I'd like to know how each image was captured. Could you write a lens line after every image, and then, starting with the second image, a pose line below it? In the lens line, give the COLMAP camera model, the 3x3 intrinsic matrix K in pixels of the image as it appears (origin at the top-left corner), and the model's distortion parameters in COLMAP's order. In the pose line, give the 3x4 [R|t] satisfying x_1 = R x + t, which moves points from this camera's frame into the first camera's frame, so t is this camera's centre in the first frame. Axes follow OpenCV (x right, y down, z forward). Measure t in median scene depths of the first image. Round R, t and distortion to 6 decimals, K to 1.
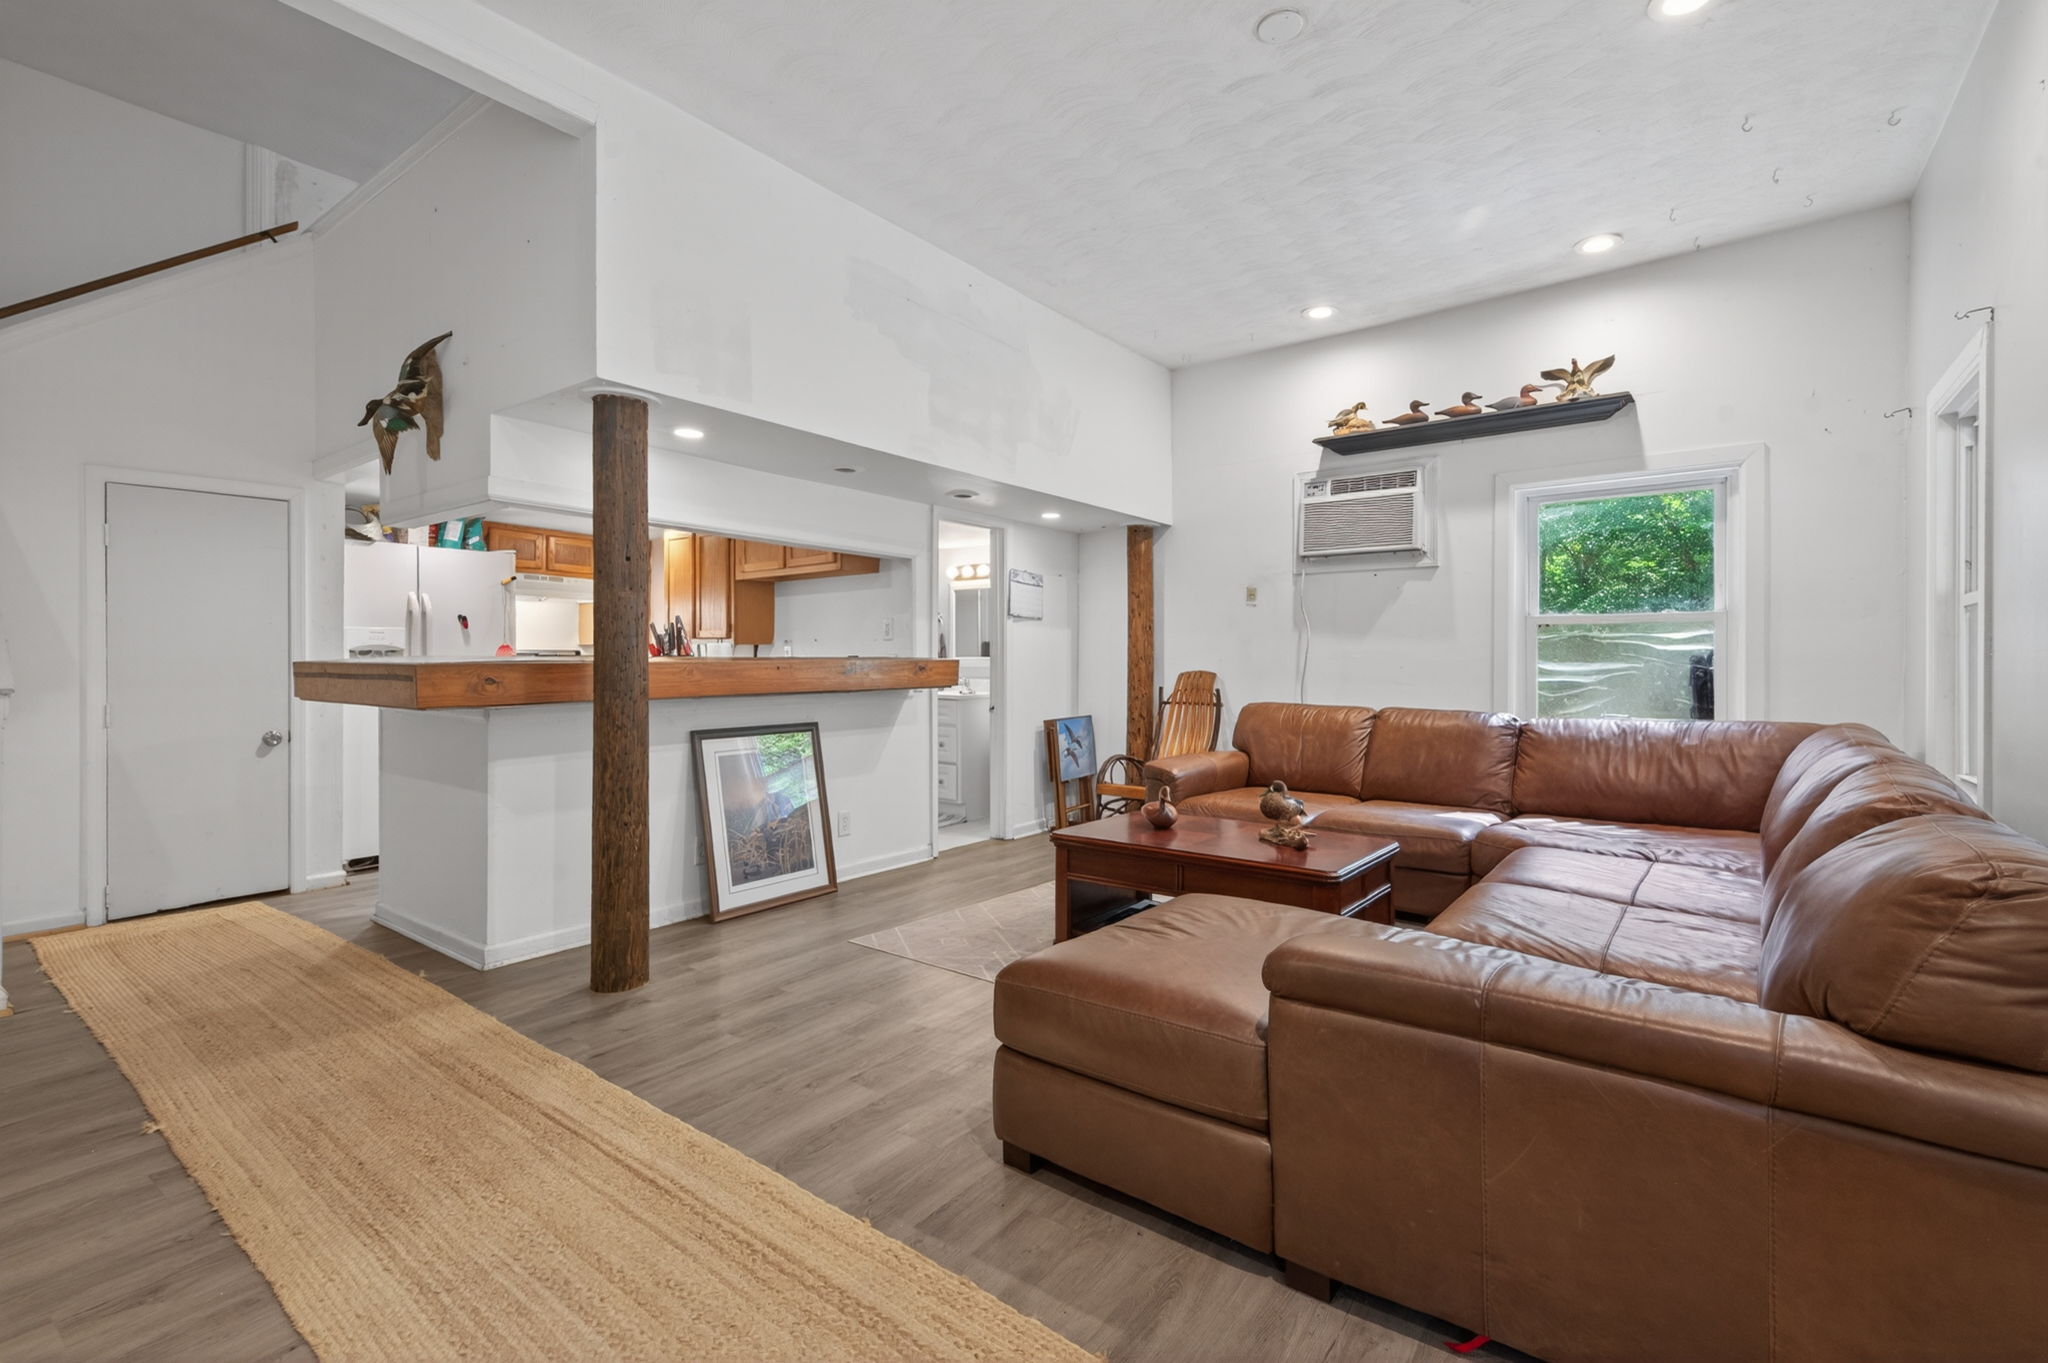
lens RADIAL K [[920.8, 0, 1028.9], [0, 920.8, 670.1], [0, 0, 1]] dist [0.002517, 0.000131]
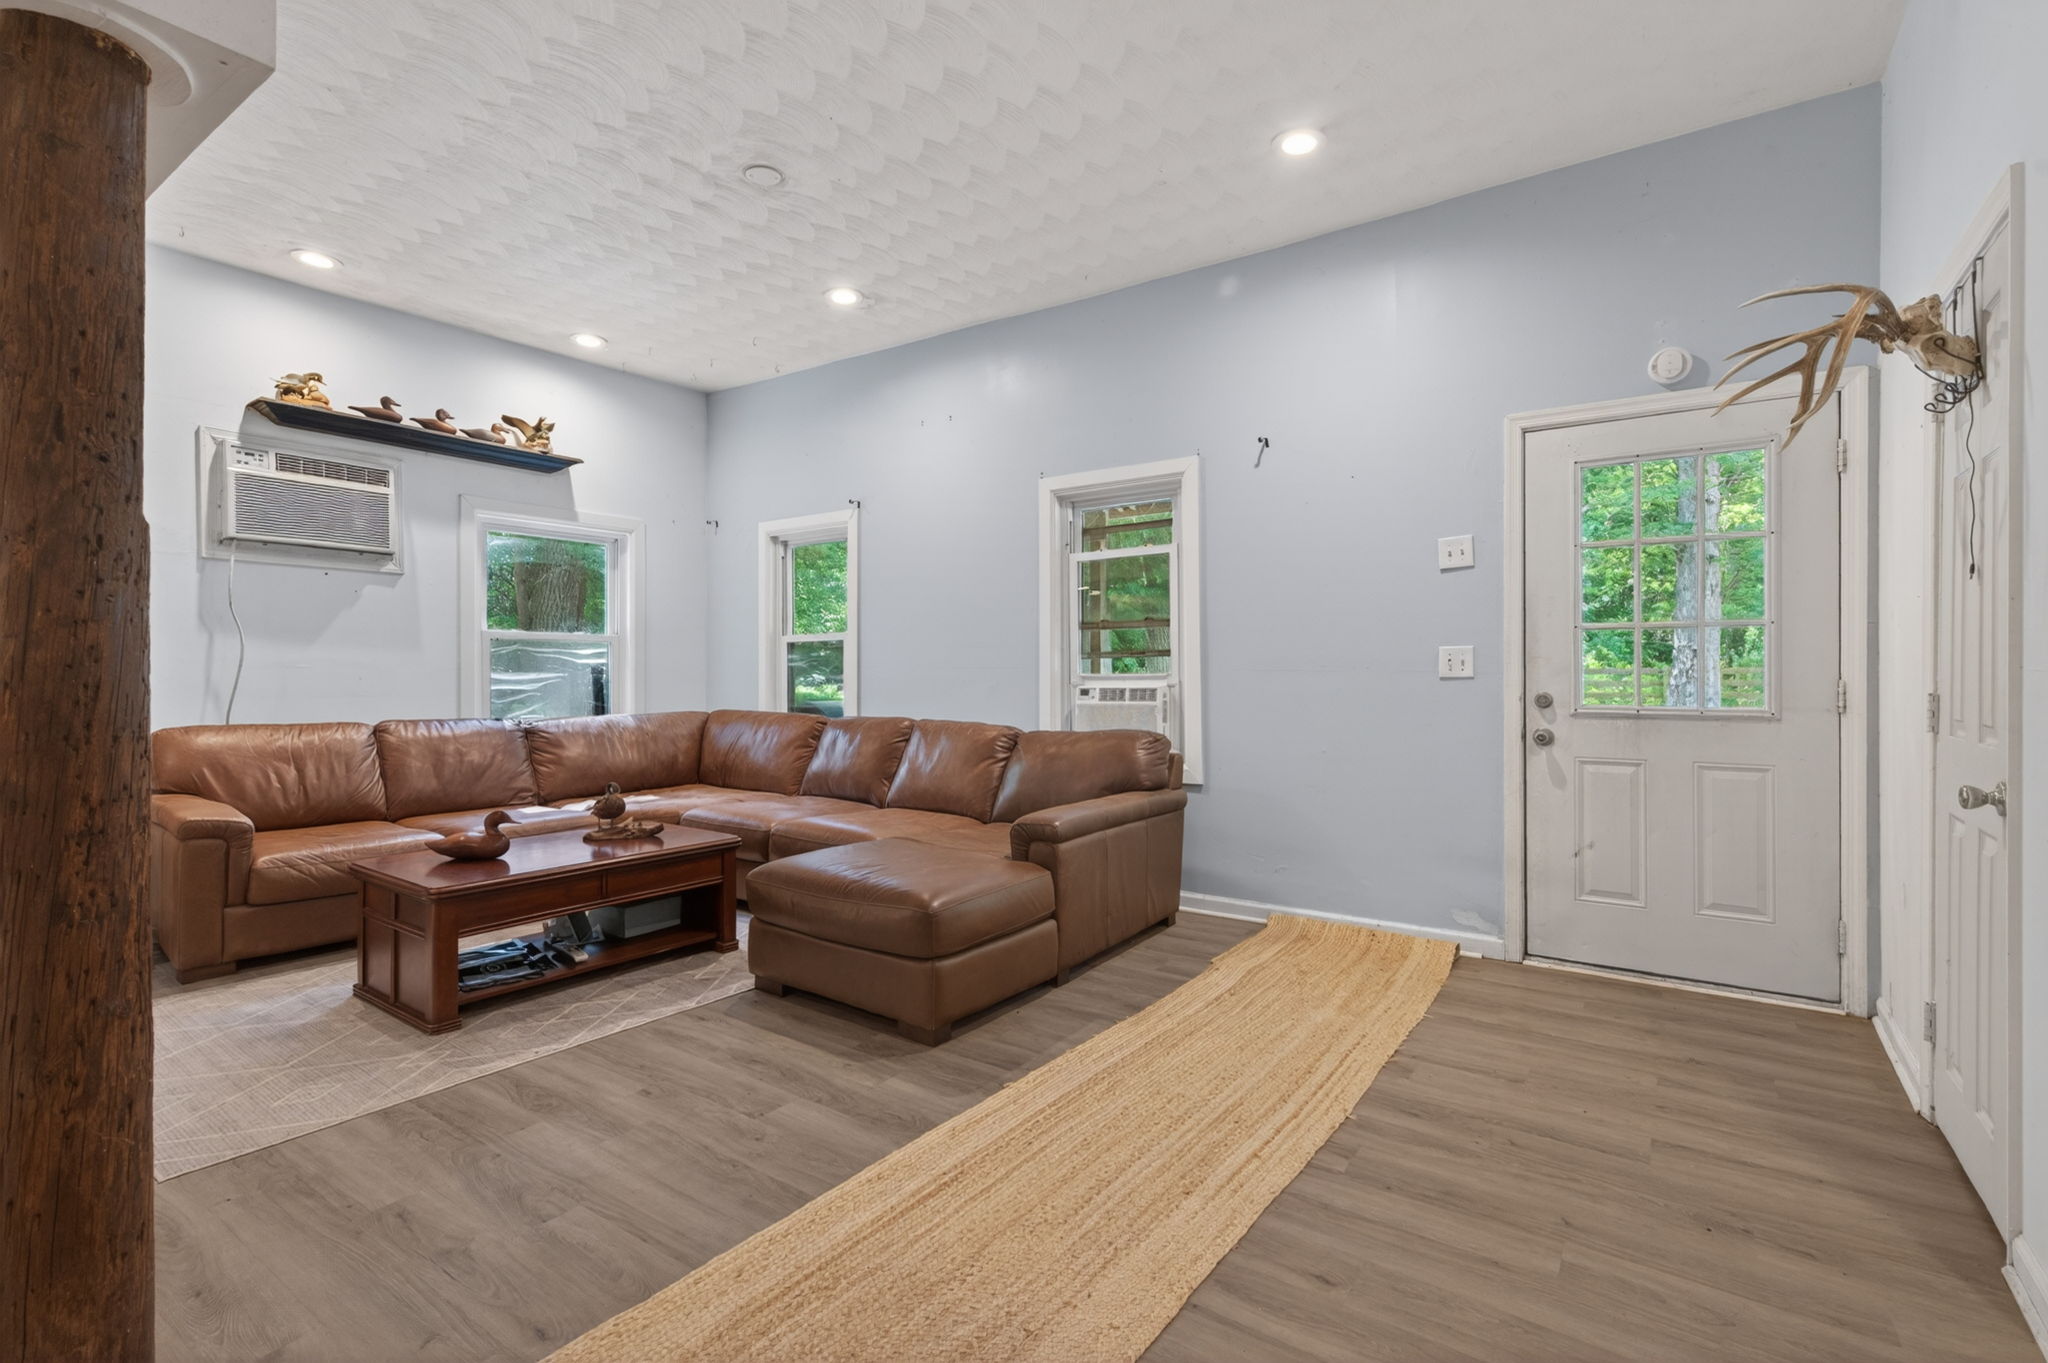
lens RADIAL K [[941.0, 0, 1024.0], [0, 941.0, 681.5], [0, 0, 1]] dist [0.000166, 0.000057]
pose [[-0.034170, -0.008053, 0.999384, -0.647524], [0.004413, 0.999957, 0.008208, -0.004204], [-0.999406, 0.004691, -0.034133, 0.422211]]
